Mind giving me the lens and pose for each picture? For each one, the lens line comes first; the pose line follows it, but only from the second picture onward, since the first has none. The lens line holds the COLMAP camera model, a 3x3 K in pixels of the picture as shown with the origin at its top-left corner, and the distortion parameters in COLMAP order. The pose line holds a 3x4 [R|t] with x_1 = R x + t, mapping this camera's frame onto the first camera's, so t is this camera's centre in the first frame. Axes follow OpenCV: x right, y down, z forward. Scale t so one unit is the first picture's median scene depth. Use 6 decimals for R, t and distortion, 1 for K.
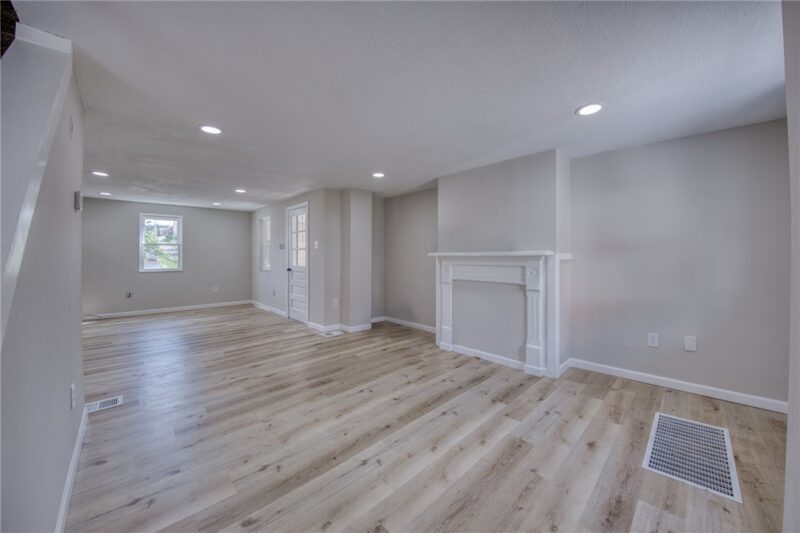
lens RADIAL K [[289.4, 0, 399.6], [0, 289.4, 256.9], [0, 0, 1]] dist [-0.001209, -0.000296]
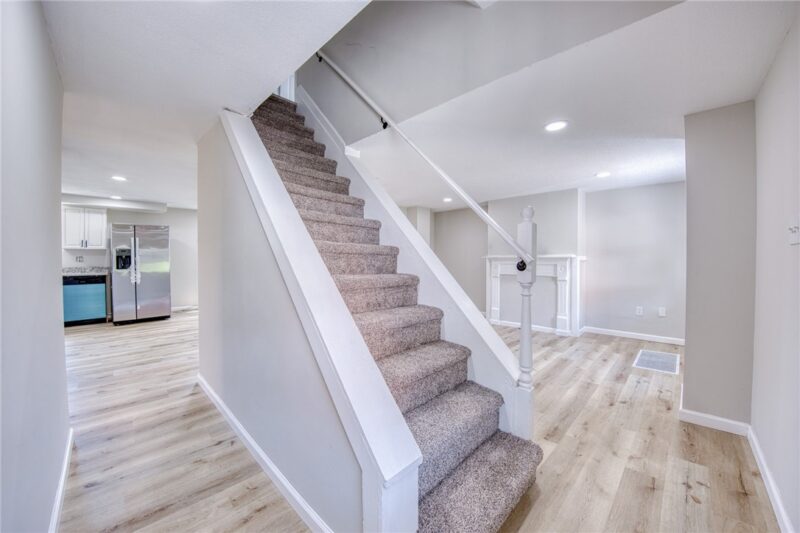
lens RADIAL K [[289.9, 0, 396.6], [0, 289.9, 260.0], [0, 0, 1]] dist [-0.000424, -0.000033]
pose [[0.999935, 0.002842, 0.011001, -0.446584], [-0.002871, 0.999992, 0.002636, 0.006668], [-0.010993, -0.002667, 0.999936, -0.540931]]
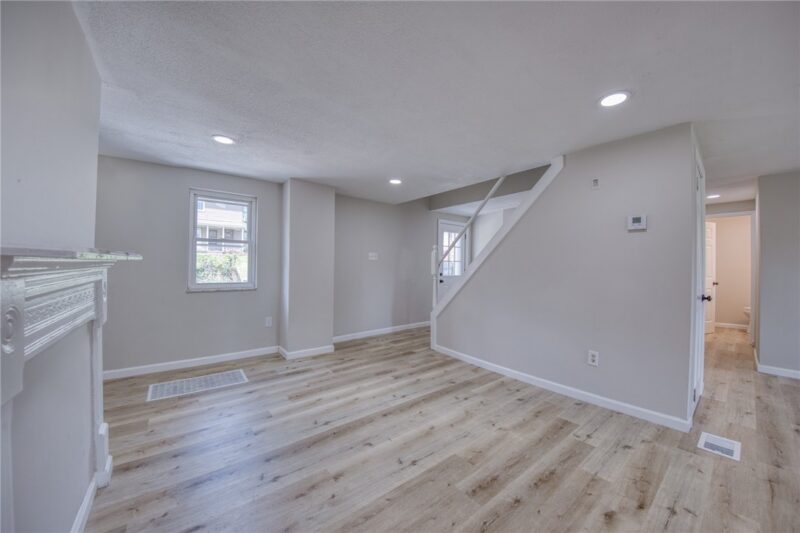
lens RADIAL K [[287.7, 0, 400.0], [0, 287.7, 263.3], [0, 0, 1]] dist [-0.019892, 0.000036]
pose [[-0.995741, -0.014939, 0.090975, -0.138815], [-0.014550, 0.999882, 0.004942, -0.012197], [-0.091038, 0.003597, -0.995841, 1.521265]]
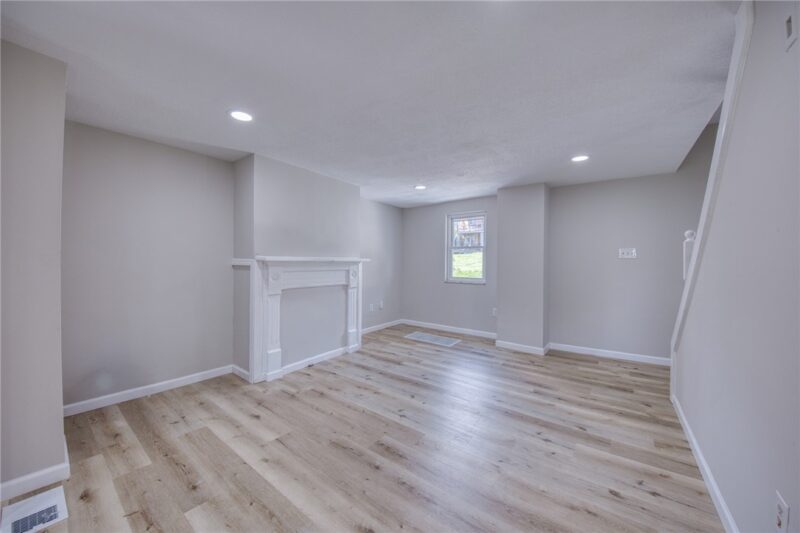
lens RADIAL K [[289.4, 0, 399.6], [0, 289.4, 256.9], [0, 0, 1]] dist [-0.001209, -0.000296]
pose [[-0.157546, 0.018223, 0.987344, -0.910121], [-0.002639, 0.999818, -0.018874, -0.000663], [-0.987508, -0.005580, -0.157469, 1.042538]]
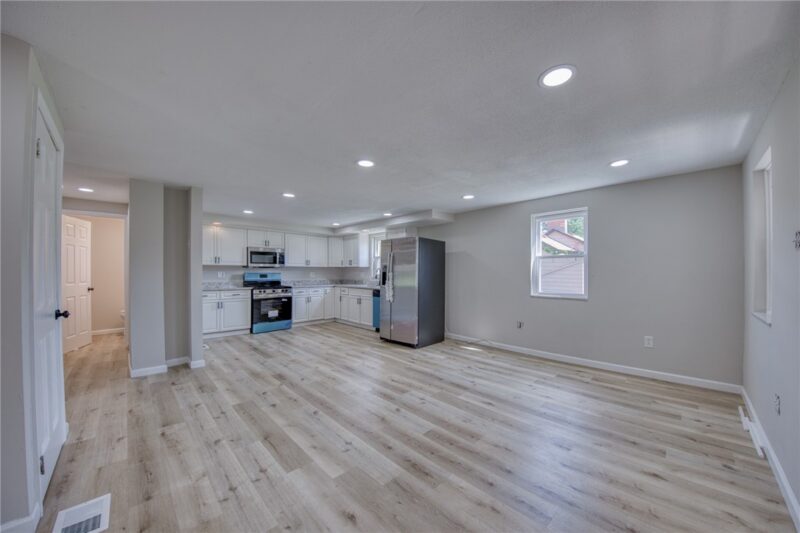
lens RADIAL K [[285.9, 0, 400.1], [0, 285.9, 273.4], [0, 0, 1]] dist [-0.027214, 0.000163]
pose [[0.003225, 0.006311, -0.999975, -0.363486], [-0.006203, 0.999961, 0.006291, -0.014676], [0.999976, 0.006183, 0.003264, 1.349034]]
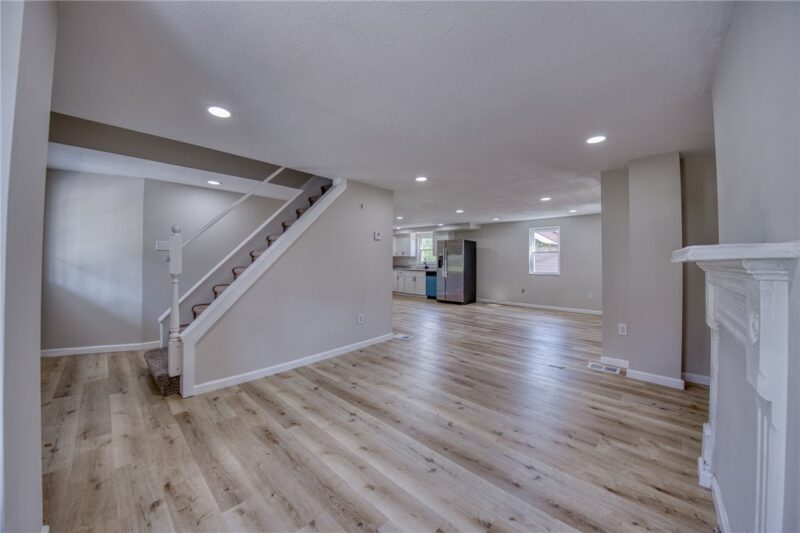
lens RADIAL K [[283.6, 0, 397.6], [0, 283.6, 262.6], [0, 0, 1]] dist [-0.024760, 0.006340]
pose [[0.052935, 0.010647, -0.998541, 0.712725], [-0.013122, 0.999864, 0.009966, -0.007863], [0.998512, 0.012575, 0.053068, 0.674457]]
